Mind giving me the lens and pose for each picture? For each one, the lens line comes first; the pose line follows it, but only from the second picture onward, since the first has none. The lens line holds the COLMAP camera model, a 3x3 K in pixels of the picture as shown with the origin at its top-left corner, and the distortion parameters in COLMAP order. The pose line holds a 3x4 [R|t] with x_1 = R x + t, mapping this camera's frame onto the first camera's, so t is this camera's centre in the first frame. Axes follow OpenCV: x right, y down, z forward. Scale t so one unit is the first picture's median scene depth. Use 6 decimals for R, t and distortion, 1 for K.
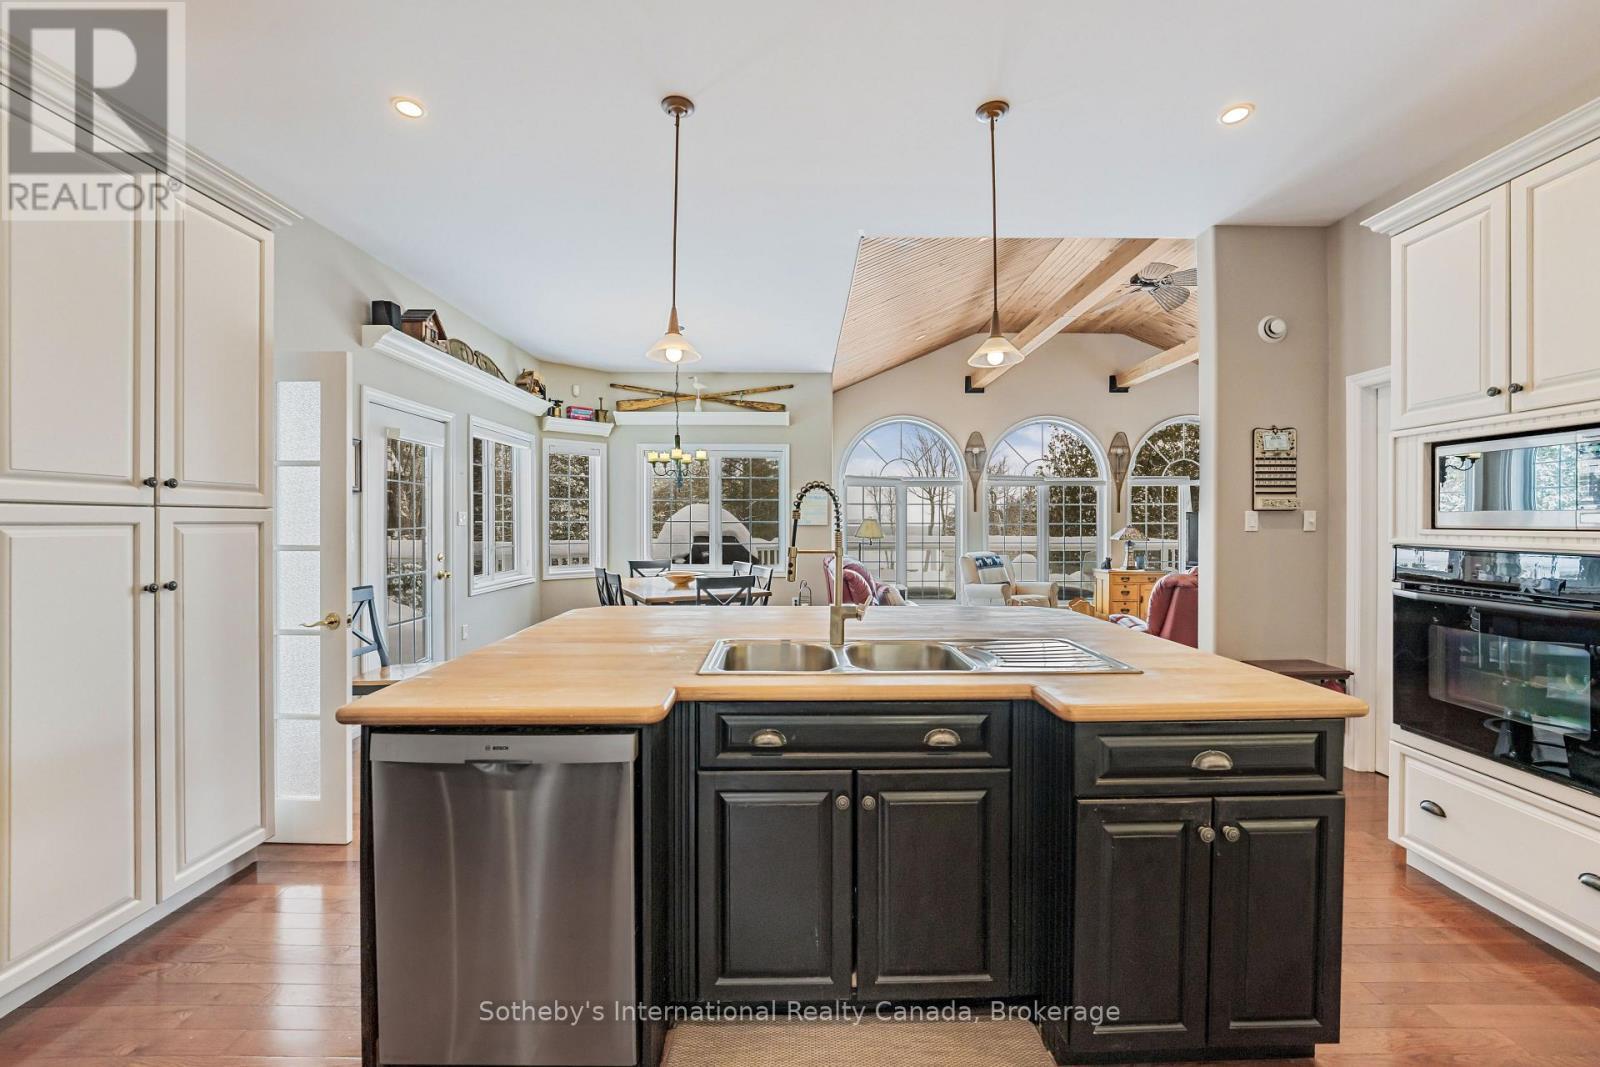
lens RADIAL K [[699.0, 0, 800.0], [0, 699.0, 533.5], [0, 0, 1]] dist [-0.000093, -0.000034]
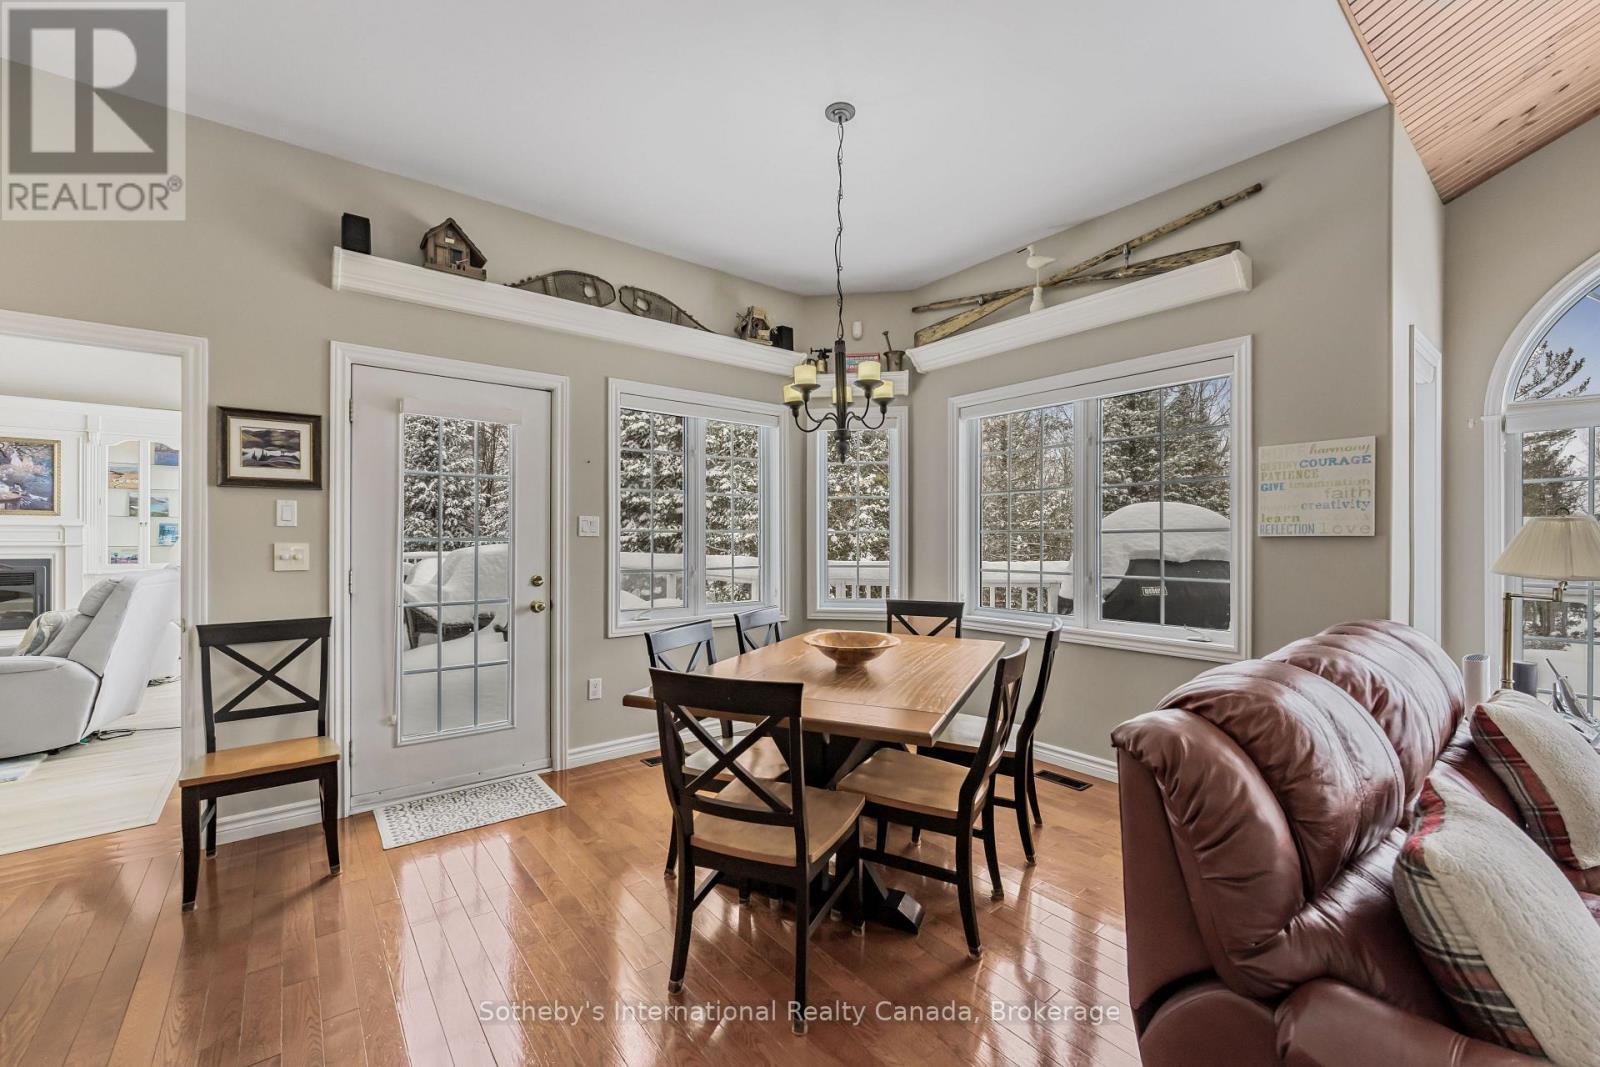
lens RADIAL K [[651.1, 0, 797.9], [0, 651.1, 540.6], [0, 0, 1]] dist [0.000829, 0.000260]
pose [[0.631417, 0.001886, -0.775441, 0.112387], [-0.007752, 0.999962, -0.003879, -0.006446], [0.775405, 0.008460, 0.631408, 0.568818]]
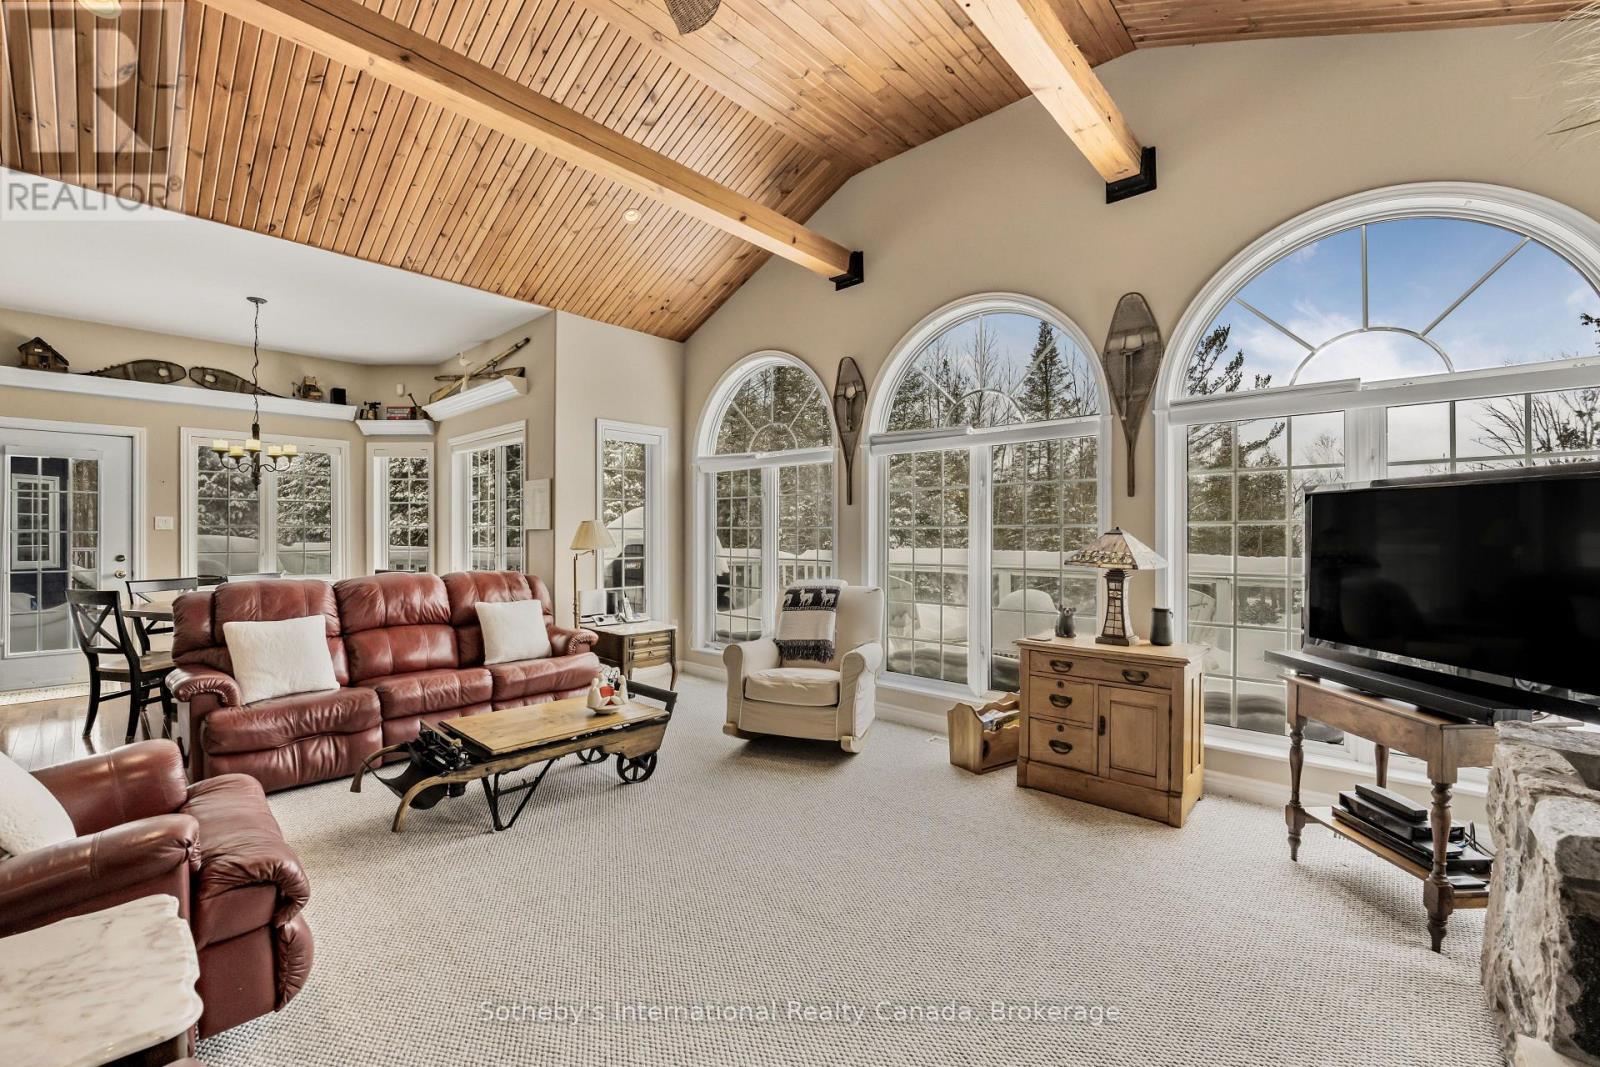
lens RADIAL K [[662.9, 0, 762.9], [0, 662.9, 533.9], [0, 0, 1]] dist [0.000892, 0.000071]
pose [[0.724146, 0.001818, -0.689644, 0.656205], [-0.005293, 0.999982, -0.002923, -0.006764], [0.689626, 0.005767, 0.724143, 0.673504]]
